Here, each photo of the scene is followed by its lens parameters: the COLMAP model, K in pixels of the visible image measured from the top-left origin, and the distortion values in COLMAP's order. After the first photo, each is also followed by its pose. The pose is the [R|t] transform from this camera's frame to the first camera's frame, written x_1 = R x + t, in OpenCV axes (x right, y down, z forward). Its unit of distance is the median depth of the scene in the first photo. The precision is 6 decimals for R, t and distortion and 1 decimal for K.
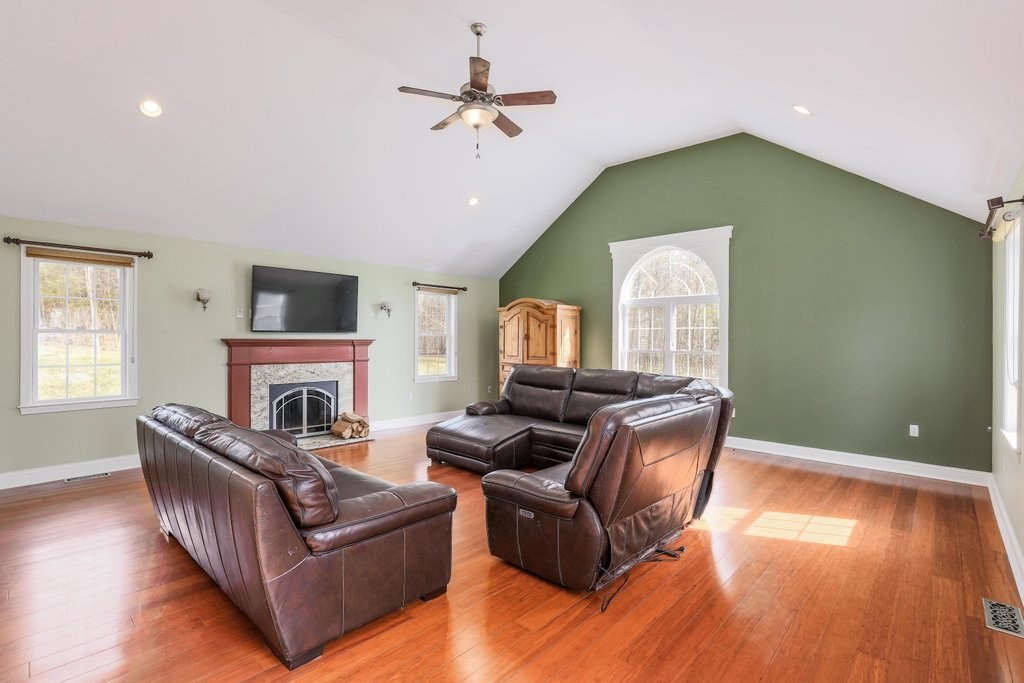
lens RADIAL K [[478.1, 0, 522.1], [0, 478.1, 342.7], [0, 0, 1]] dist [-0.018482, 0.003581]
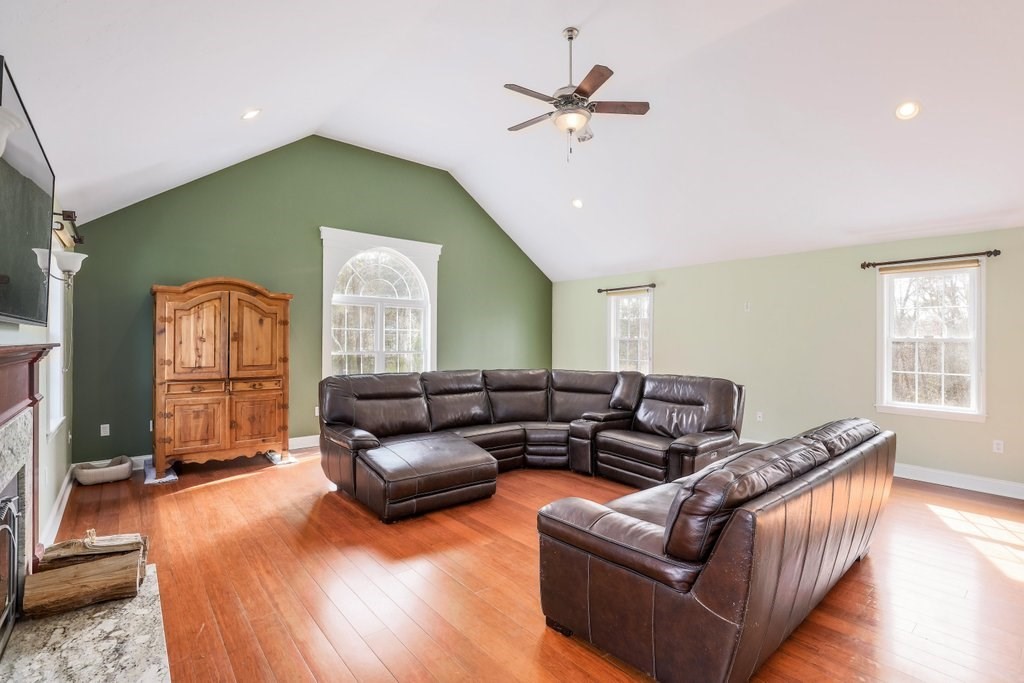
lens RADIAL K [[478.1, 0, 514.7], [0, 478.1, 339.1], [0, 0, 1]] dist [-0.018482, 0.003581]
pose [[0.139839, -0.002262, 0.990172, -0.614770], [0.004795, 0.999987, 0.001607, -0.008398], [-0.990163, 0.004523, 0.139848, 0.544764]]
